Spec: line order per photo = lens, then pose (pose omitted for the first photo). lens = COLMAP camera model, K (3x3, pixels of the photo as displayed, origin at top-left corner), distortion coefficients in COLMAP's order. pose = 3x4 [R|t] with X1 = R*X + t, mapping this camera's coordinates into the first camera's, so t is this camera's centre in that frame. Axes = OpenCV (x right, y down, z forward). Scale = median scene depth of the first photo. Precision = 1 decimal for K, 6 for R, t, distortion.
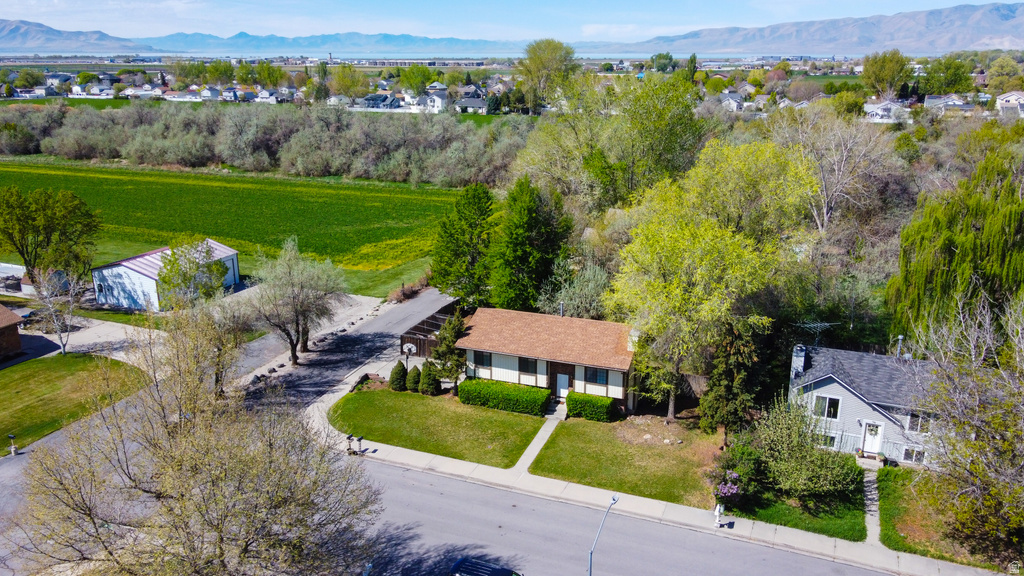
lens RADIAL K [[790.2, 0, 507.9], [0, 790.2, 290.0], [0, 0, 1]] dist [0.004762, 0.039833]
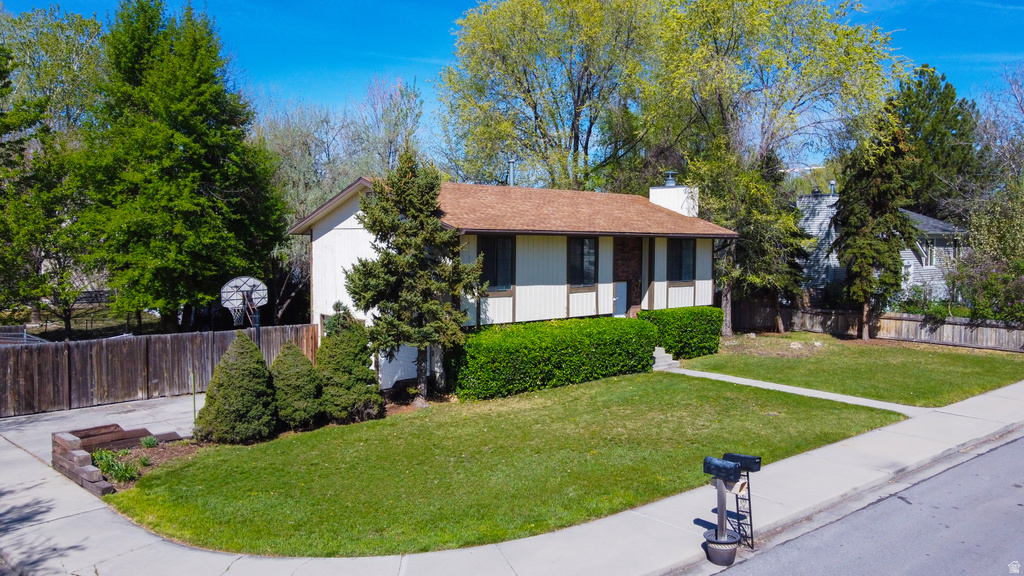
lens RADIAL K [[790.2, 0, 507.9], [0, 790.2, 290.0], [0, 0, 1]] dist [0.004762, 0.039833]
pose [[0.459682, -0.052548, 0.886528, -0.350452], [0.256460, 0.963573, -0.075865, 0.123807], [-0.850247, 0.262232, 0.456414, 0.812103]]
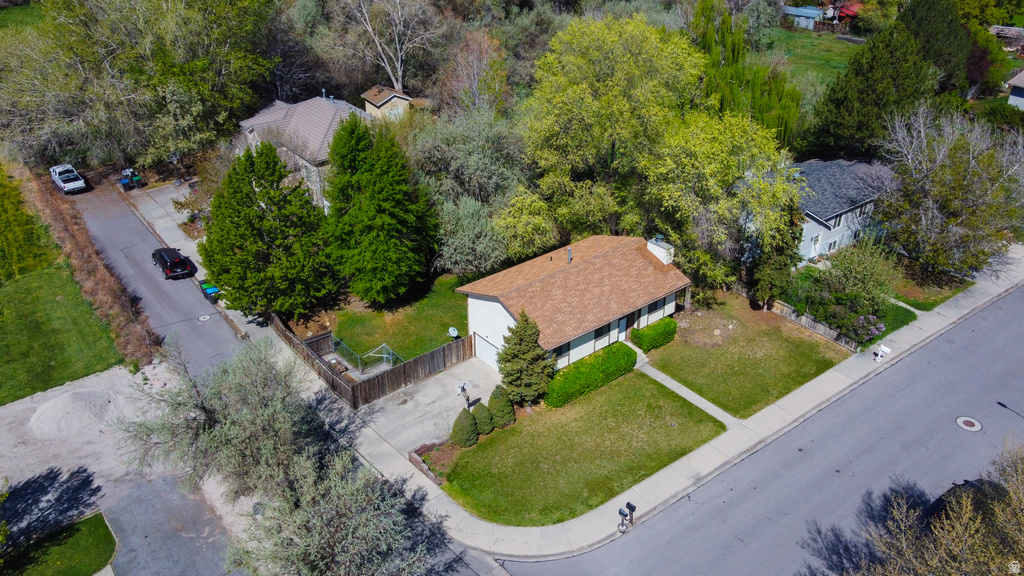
lens RADIAL K [[798.8, 0, 504.8], [0, 798.8, 295.2], [0, 0, 1]] dist [-0.003588, 0.052665]
pose [[0.514966, -0.431916, 0.740445, -0.639244], [0.258572, 0.901818, 0.346217, -0.259214], [-0.817282, 0.013168, 0.576087, 0.557571]]
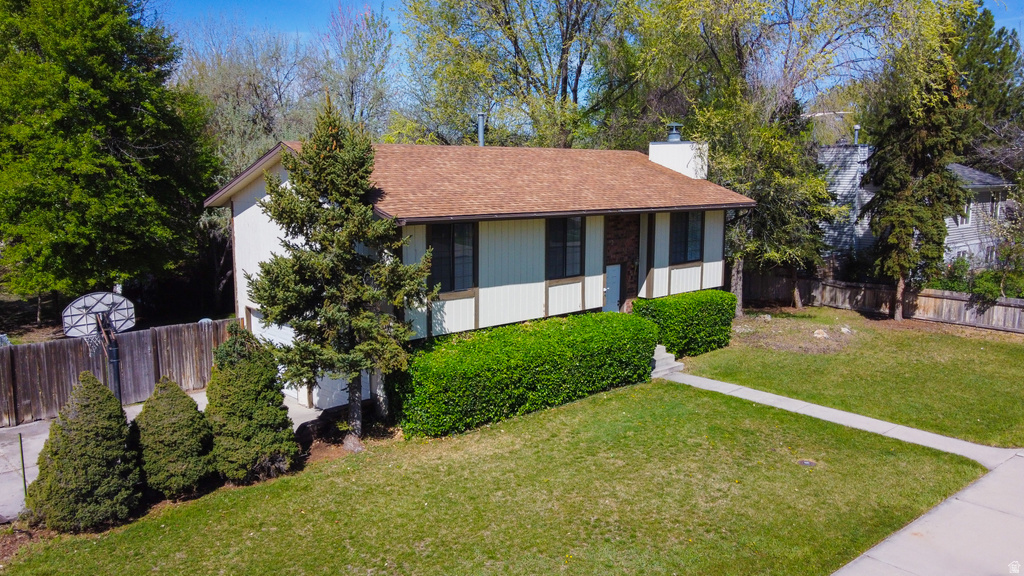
lens RADIAL K [[790.2, 0, 507.9], [0, 790.2, 290.0], [0, 0, 1]] dist [0.004762, 0.039833]
pose [[0.453867, -0.131889, 0.881255, -0.272004], [0.259326, 0.965728, 0.010972, 0.096769], [-0.852499, 0.223552, 0.472514, 0.831569]]
